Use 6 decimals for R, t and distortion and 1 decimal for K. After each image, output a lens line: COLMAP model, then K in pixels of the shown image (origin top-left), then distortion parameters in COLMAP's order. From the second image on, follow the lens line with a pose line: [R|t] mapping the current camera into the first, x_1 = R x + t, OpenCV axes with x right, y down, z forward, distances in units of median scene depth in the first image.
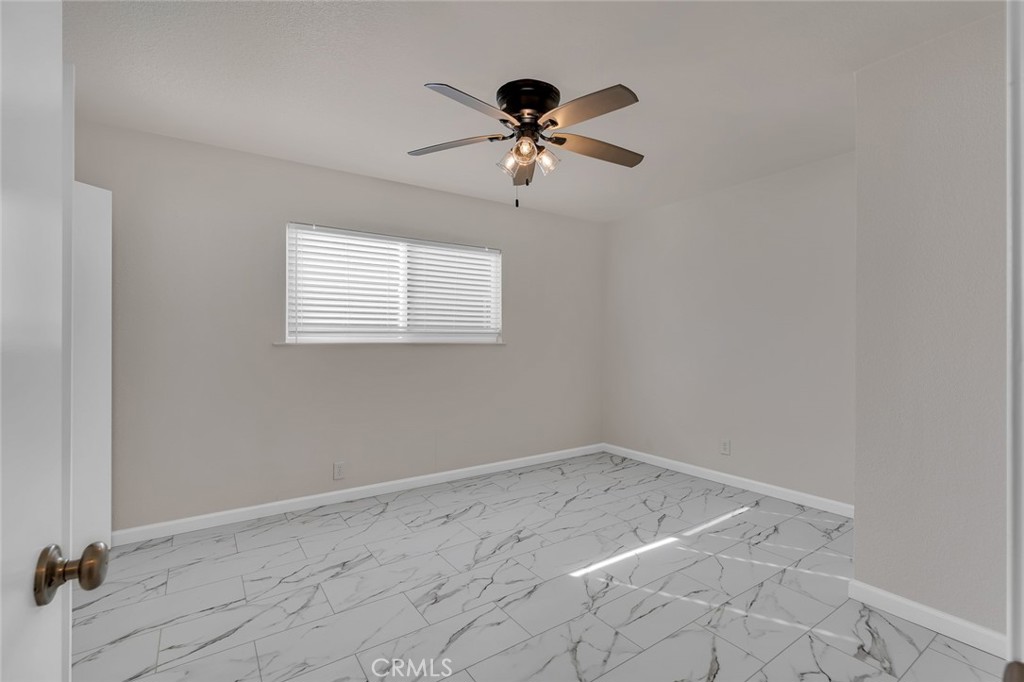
lens RADIAL K [[461.8, 0, 519.5], [0, 461.8, 339.2], [0, 0, 1]] dist [0.001559, 0.000138]
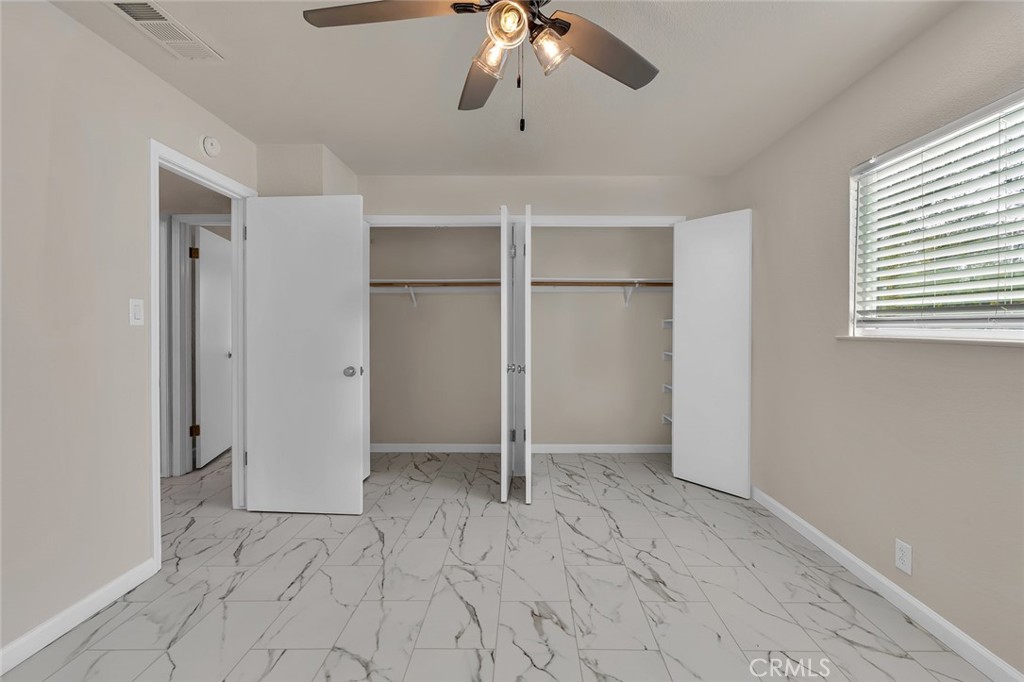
lens RADIAL K [[461.8, 0, 522.1], [0, 461.8, 334.5], [0, 0, 1]] dist [0.001559, 0.000138]
pose [[-0.577112, 0.011457, -0.816584, 0.507842], [-0.002779, 0.999868, 0.015993, -0.004755], [0.816660, 0.011499, -0.577005, 1.319244]]
